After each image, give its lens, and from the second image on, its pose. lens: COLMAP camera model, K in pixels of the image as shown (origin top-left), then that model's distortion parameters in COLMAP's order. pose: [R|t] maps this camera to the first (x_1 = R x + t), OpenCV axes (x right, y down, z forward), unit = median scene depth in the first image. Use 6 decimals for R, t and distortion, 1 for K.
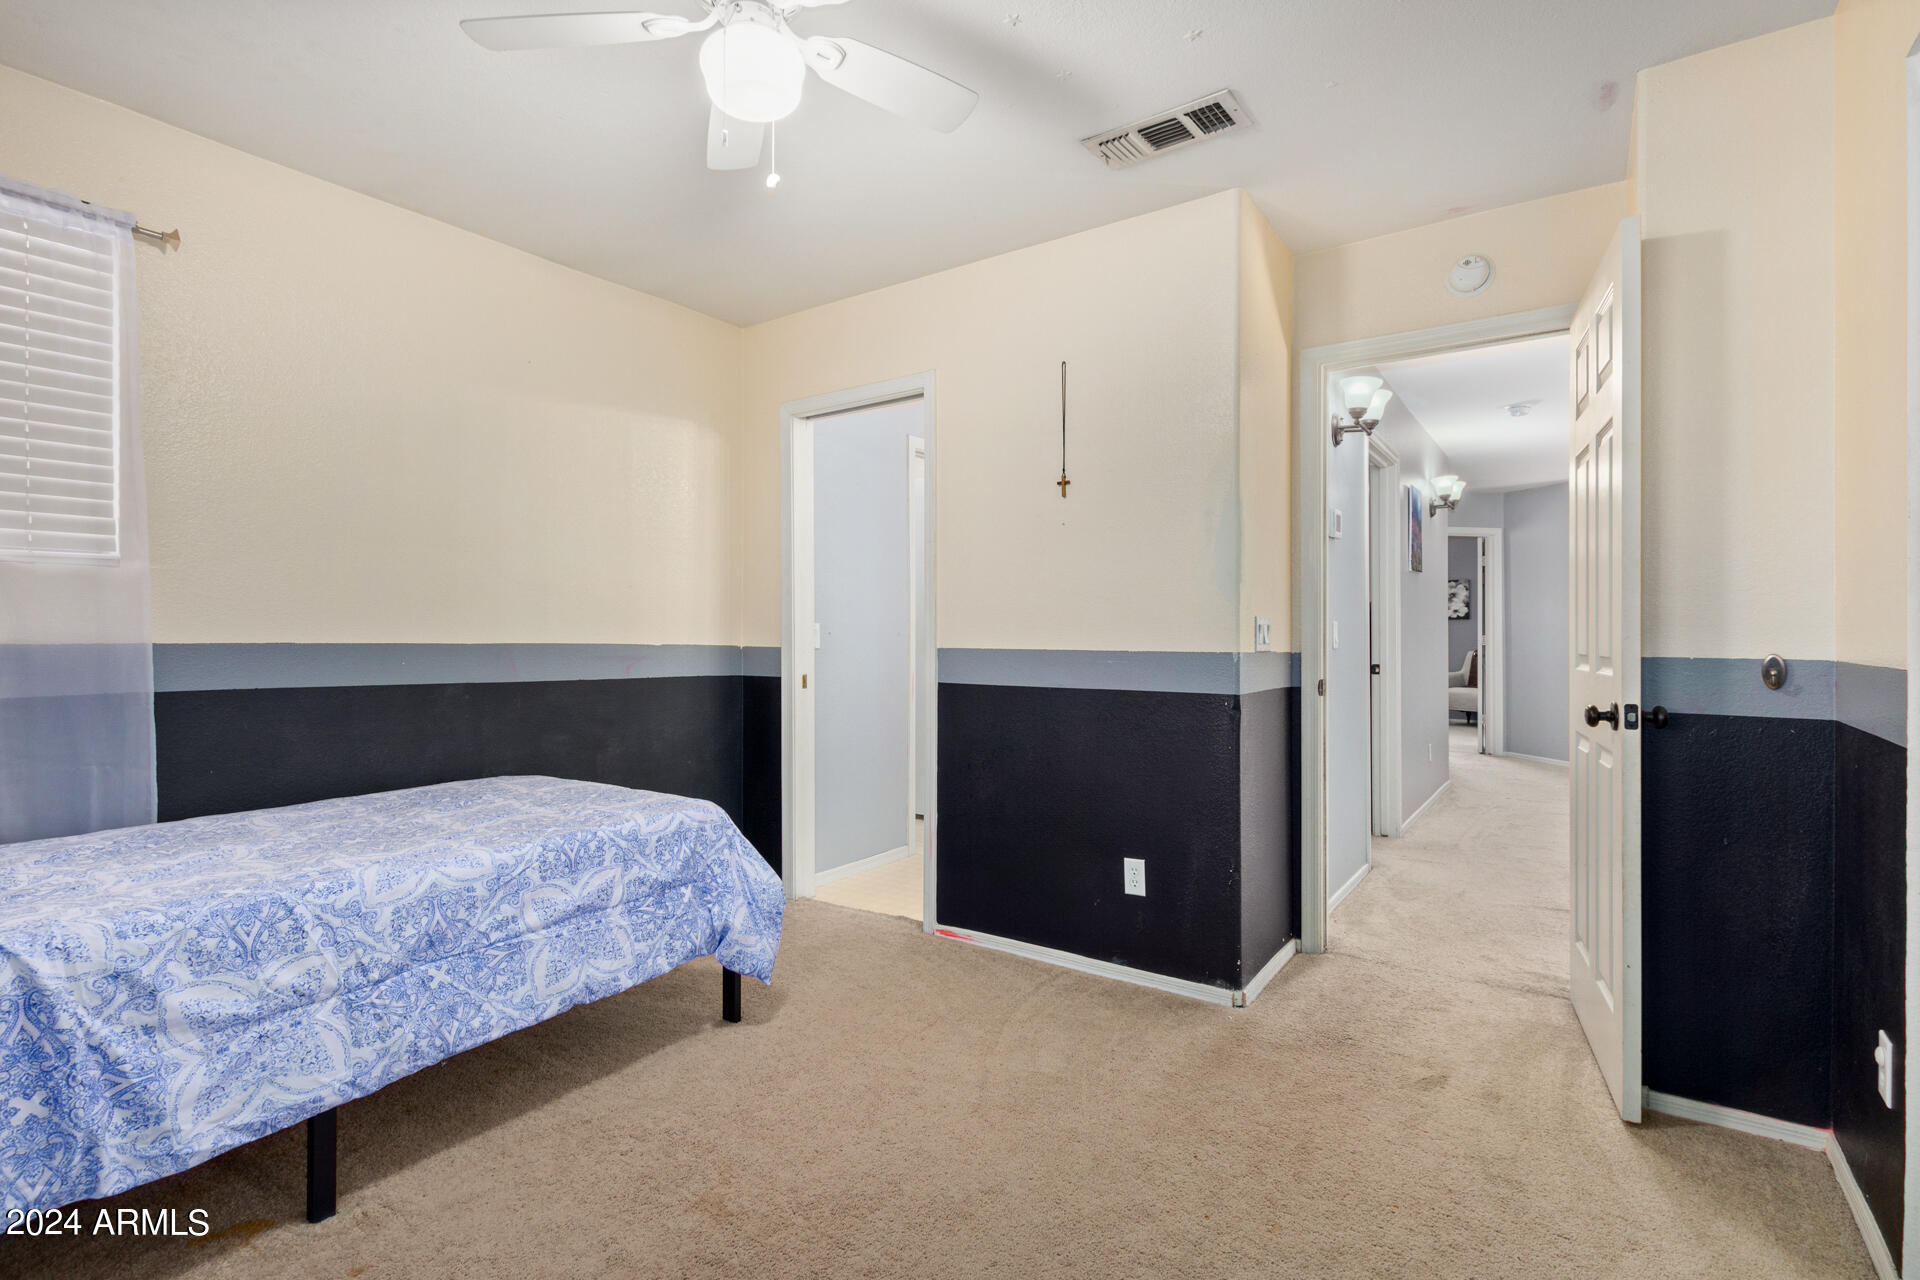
lens RADIAL K [[882.1, 0, 973.7], [0, 882.1, 653.4], [0, 0, 1]] dist [0.004087, -0.001383]
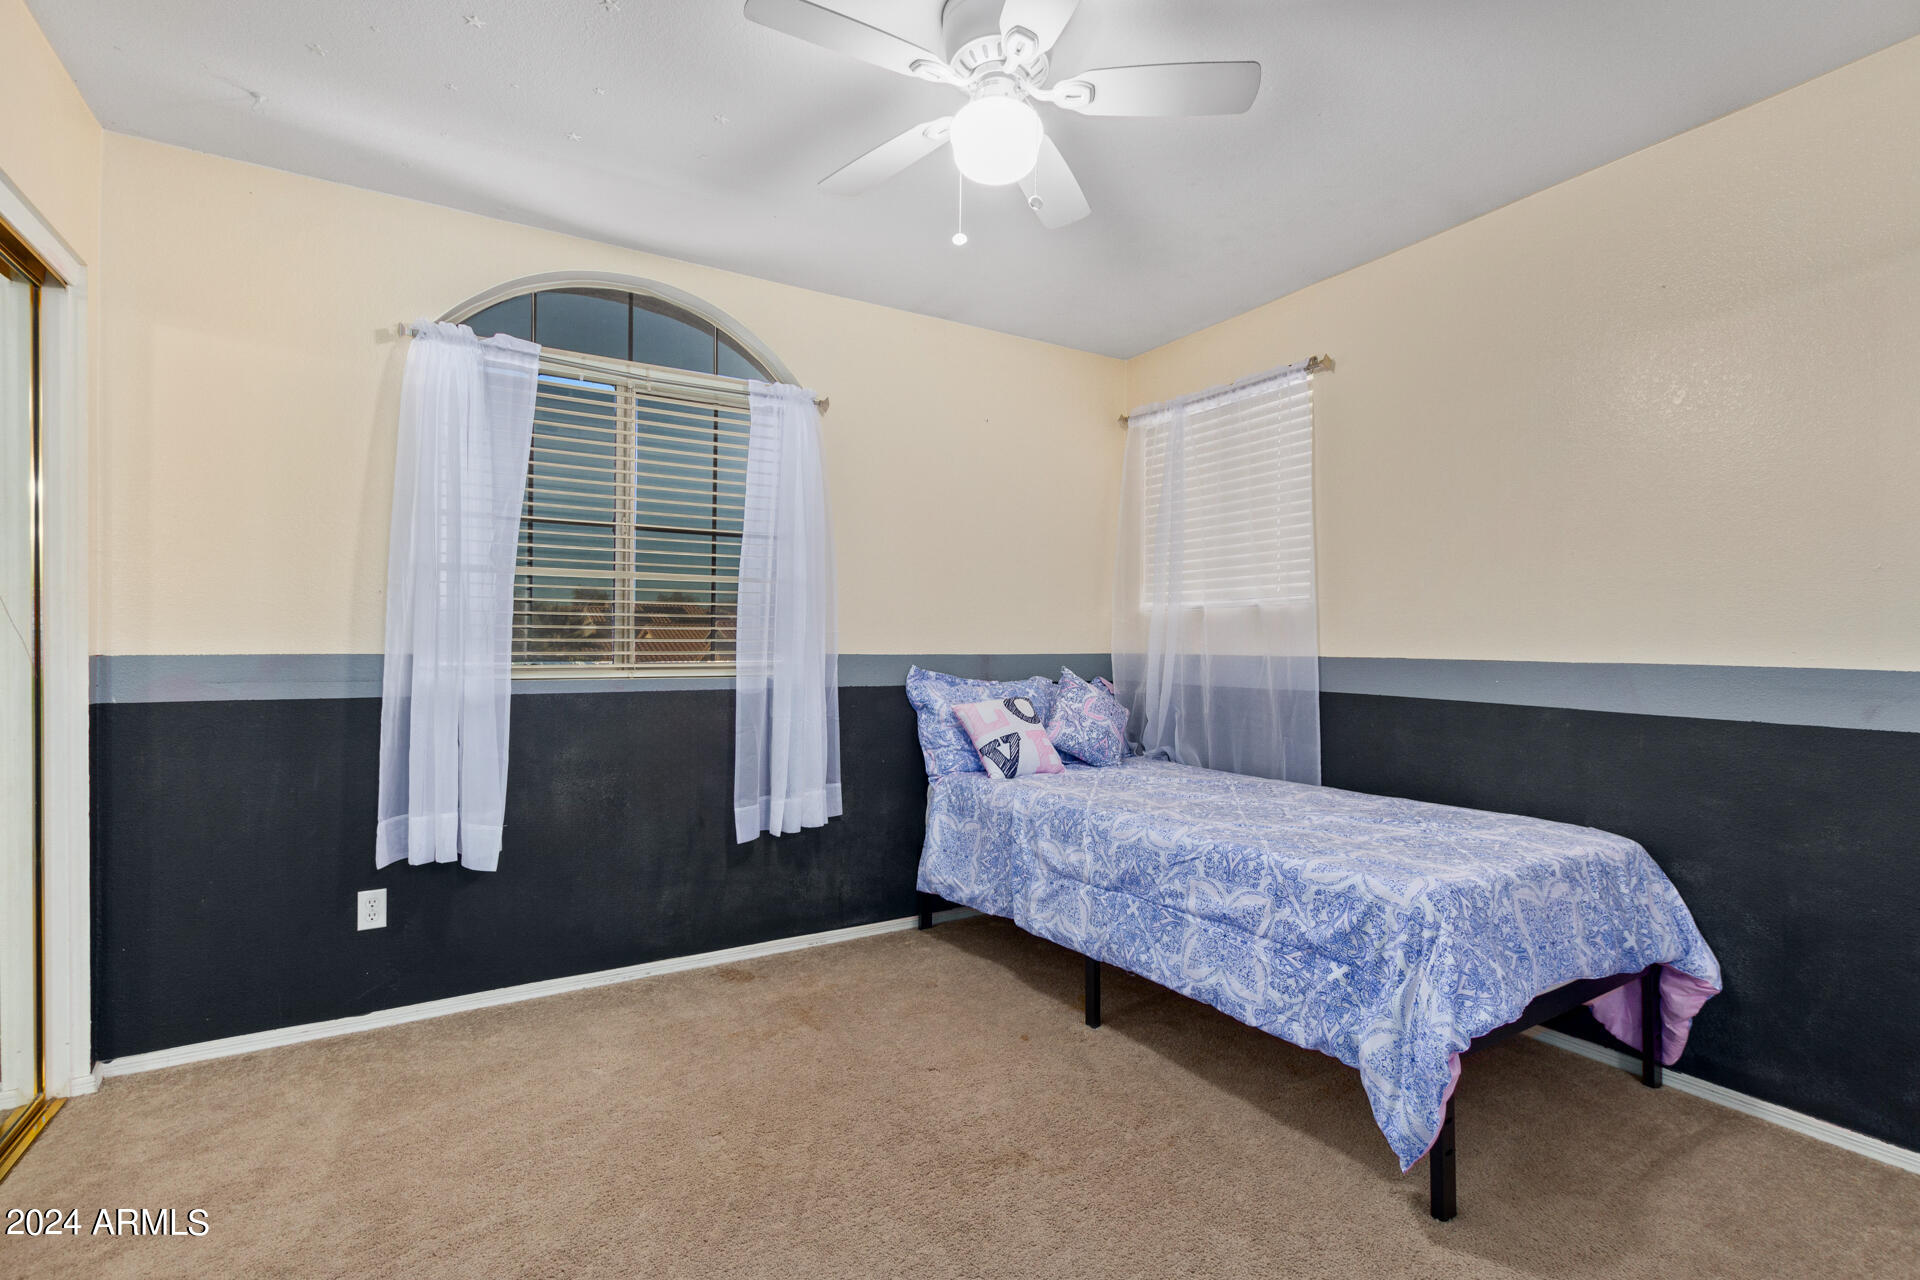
lens RADIAL K [[882.1, 0, 973.7], [0, 882.1, 653.4], [0, 0, 1]] dist [0.004087, -0.001383]
pose [[-0.406777, 0.006959, -0.913501, 0.620810], [-0.019381, 0.999680, 0.016246, -0.029829], [0.913322, 0.024313, -0.406512, 1.161887]]
